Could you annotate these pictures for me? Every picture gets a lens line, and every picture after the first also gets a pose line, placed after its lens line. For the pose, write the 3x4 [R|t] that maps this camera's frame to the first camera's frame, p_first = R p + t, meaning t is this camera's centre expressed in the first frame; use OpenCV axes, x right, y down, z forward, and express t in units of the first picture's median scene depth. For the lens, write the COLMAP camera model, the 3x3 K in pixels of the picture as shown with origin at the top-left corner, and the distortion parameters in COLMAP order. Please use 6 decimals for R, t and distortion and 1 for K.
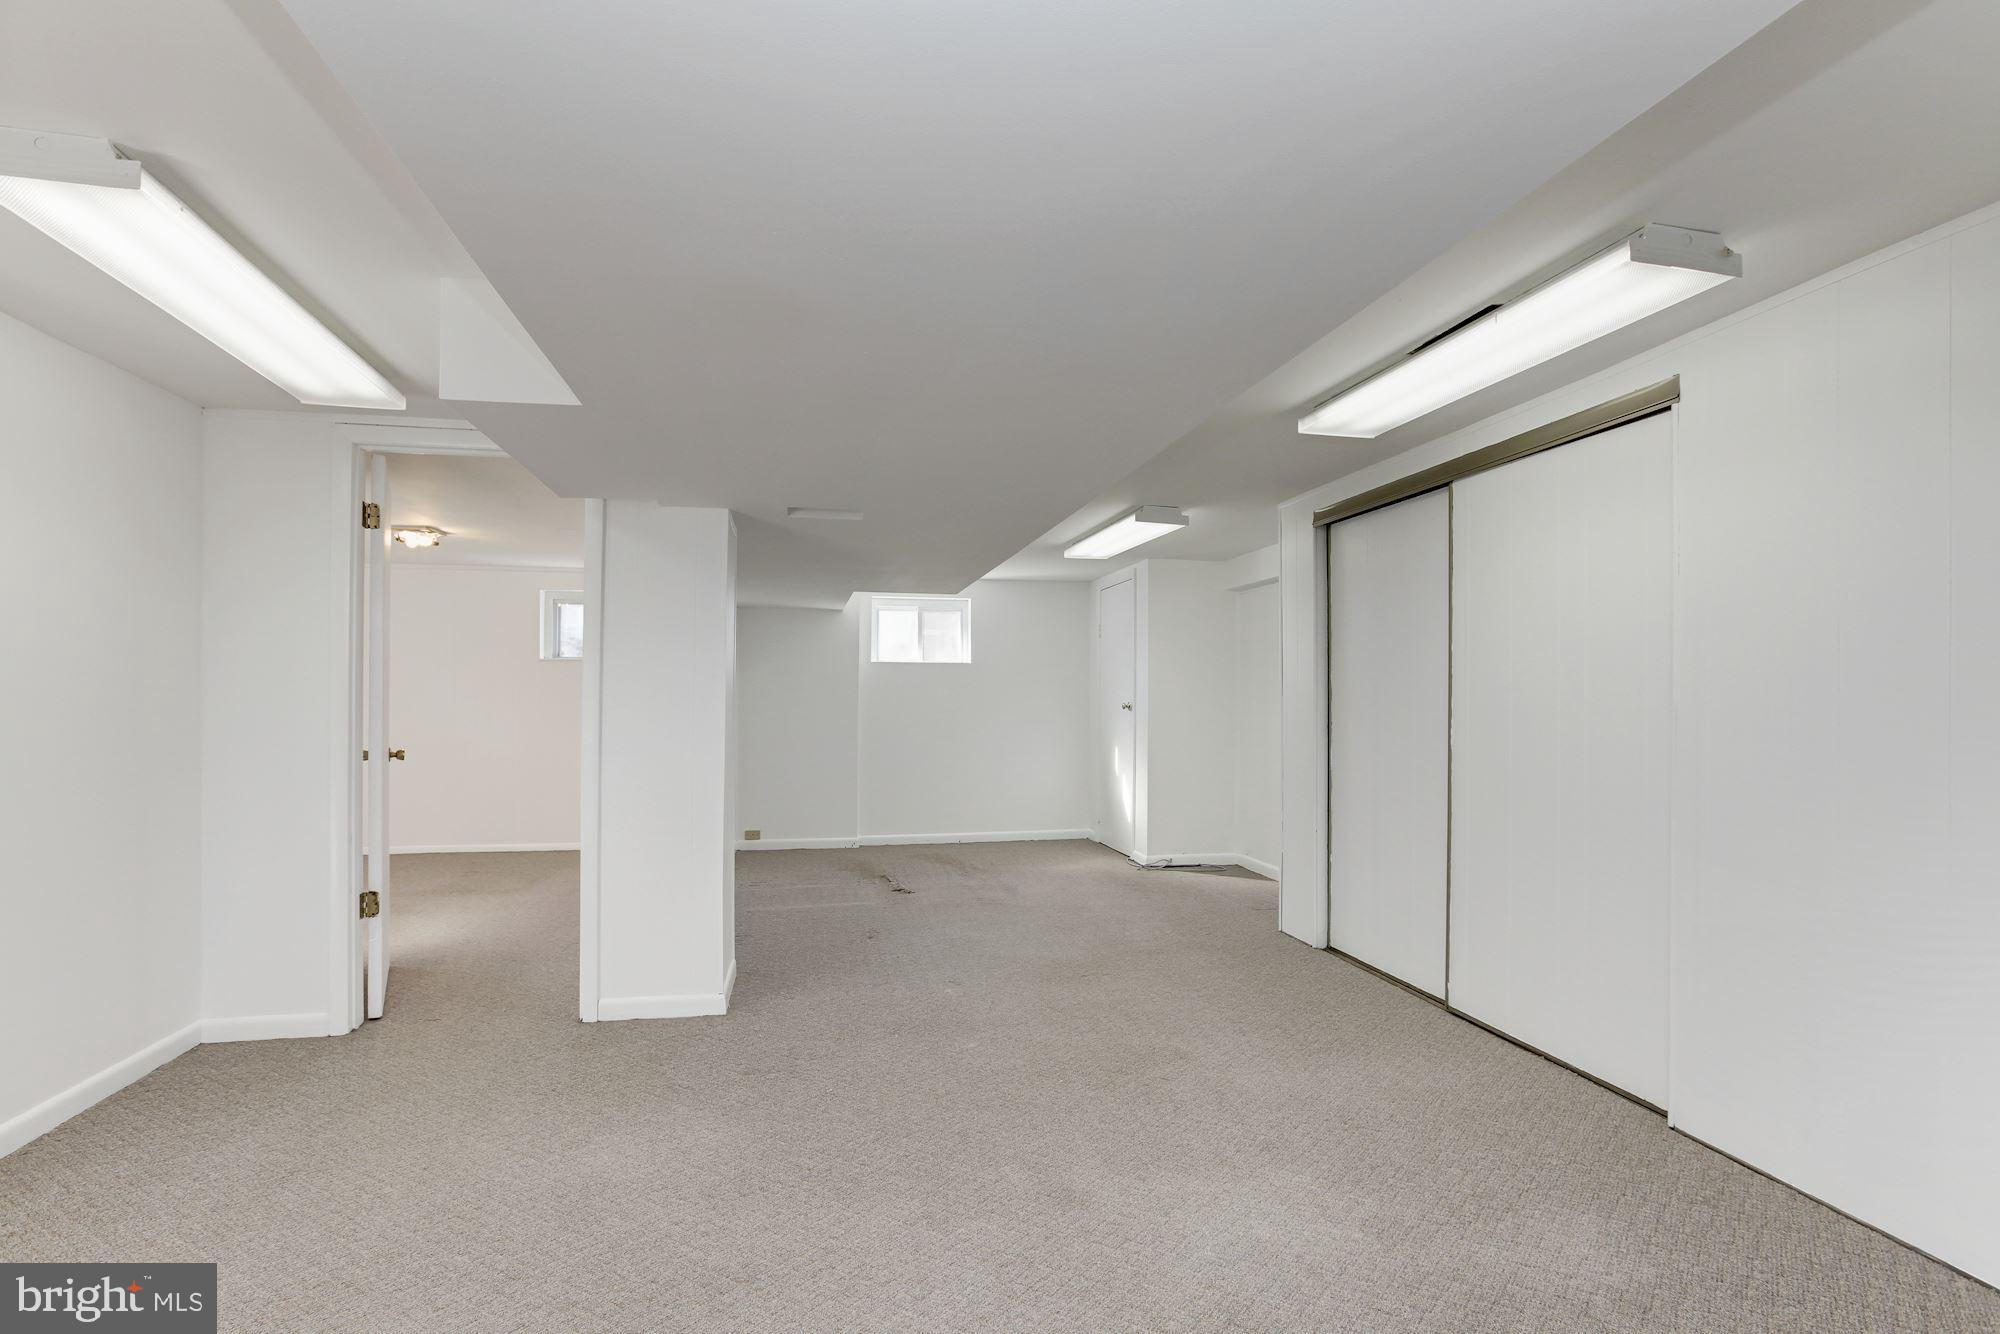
lens RADIAL K [[919.2, 0, 992.8], [0, 919.2, 679.4], [0, 0, 1]] dist [-0.028573, 0.015216]
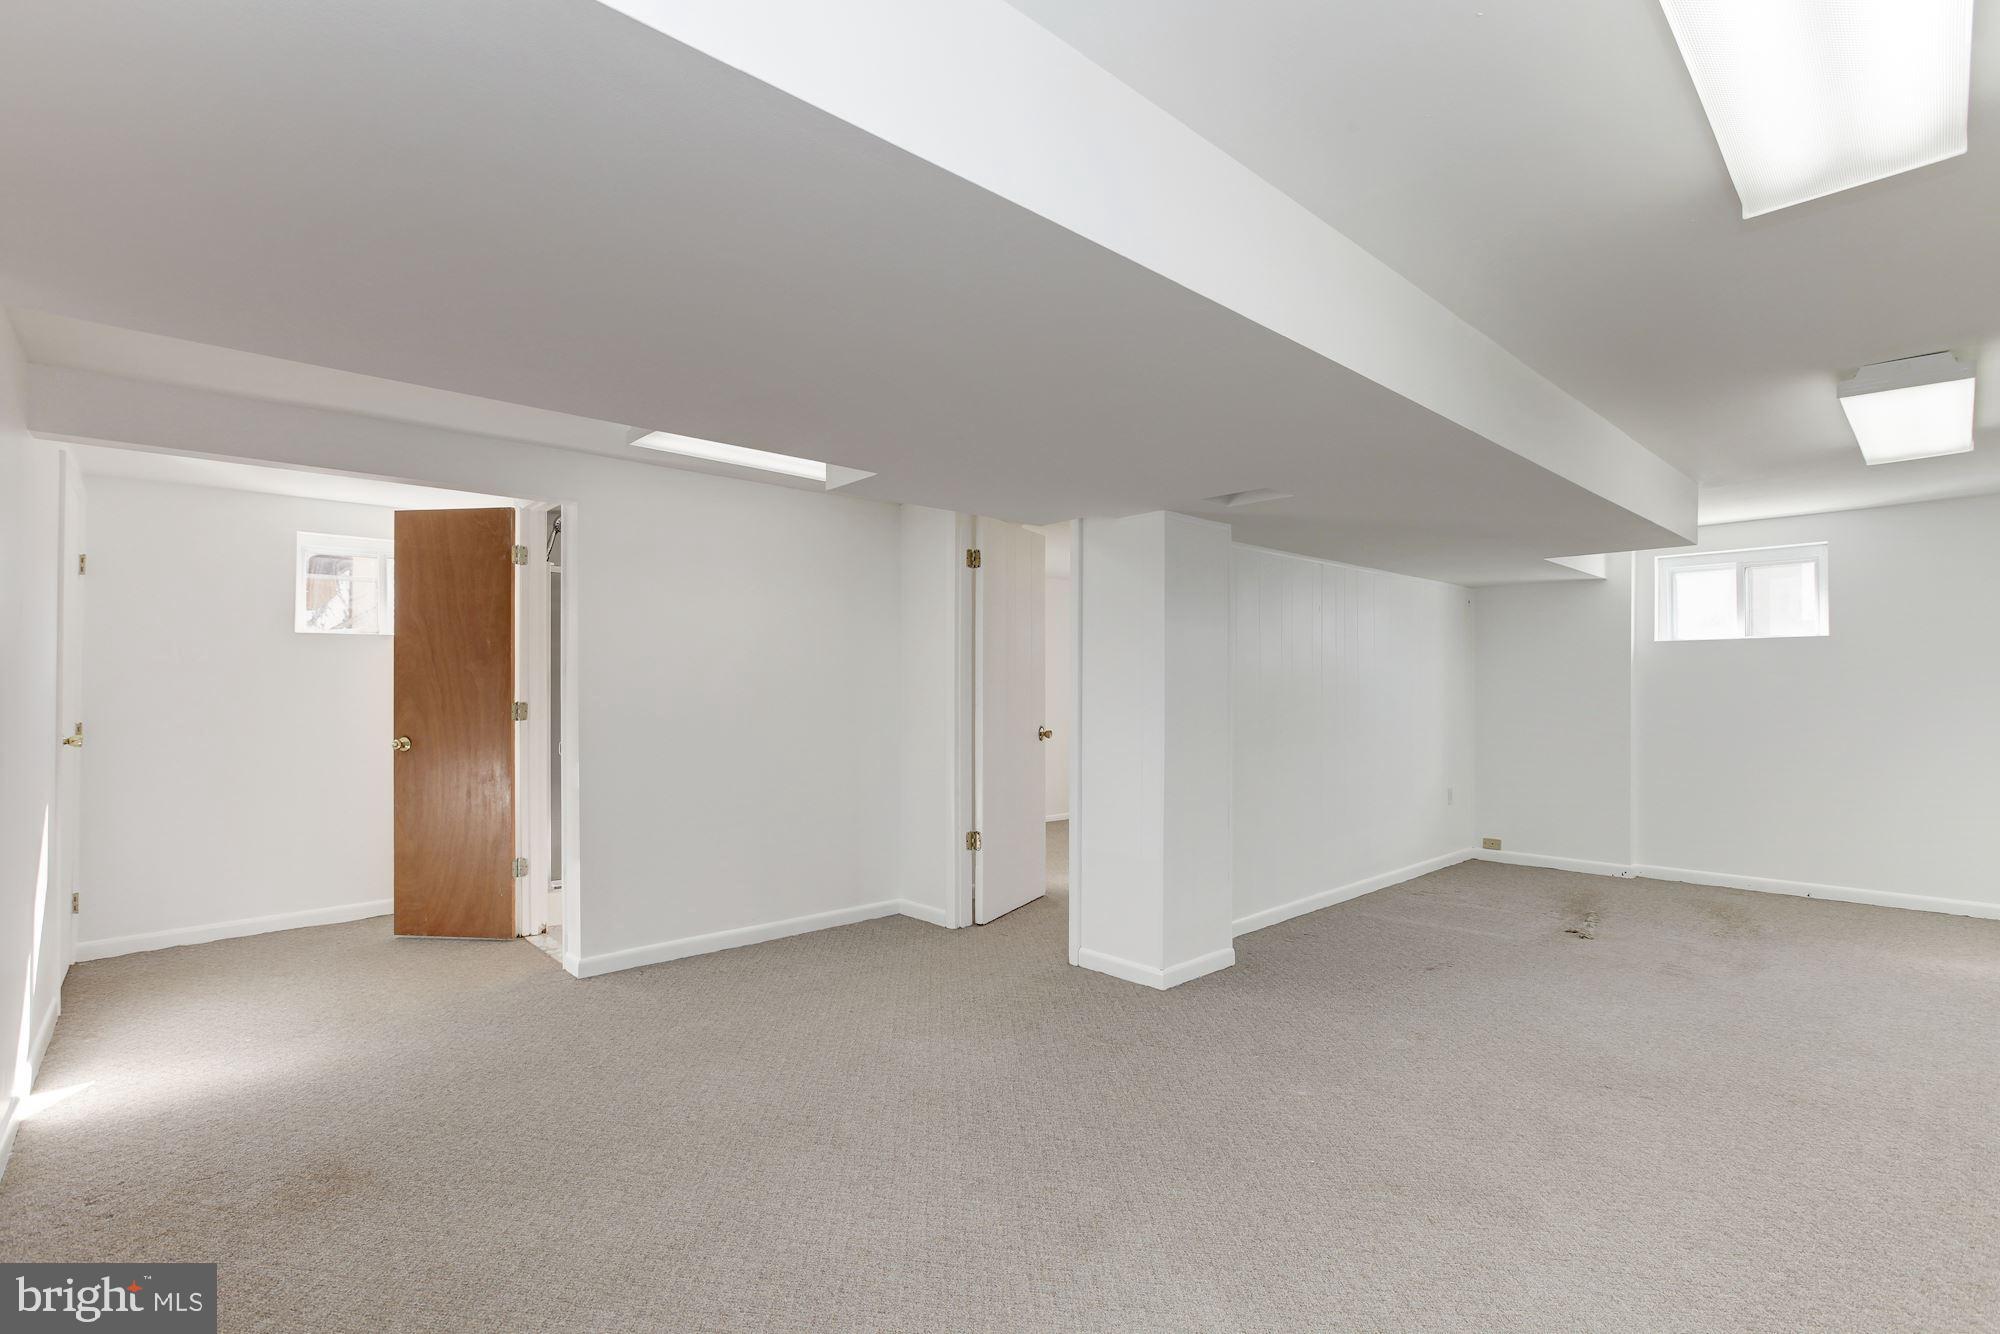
lens RADIAL K [[919.2, 0, 999.0], [0, 919.2, 671.3], [0, 0, 1]] dist [-0.028573, 0.015216]
pose [[0.533398, -0.021376, -0.845594, 0.505351], [0.020538, 0.999713, -0.012317, 0.008638], [0.845615, -0.010797, 0.533684, 0.281899]]
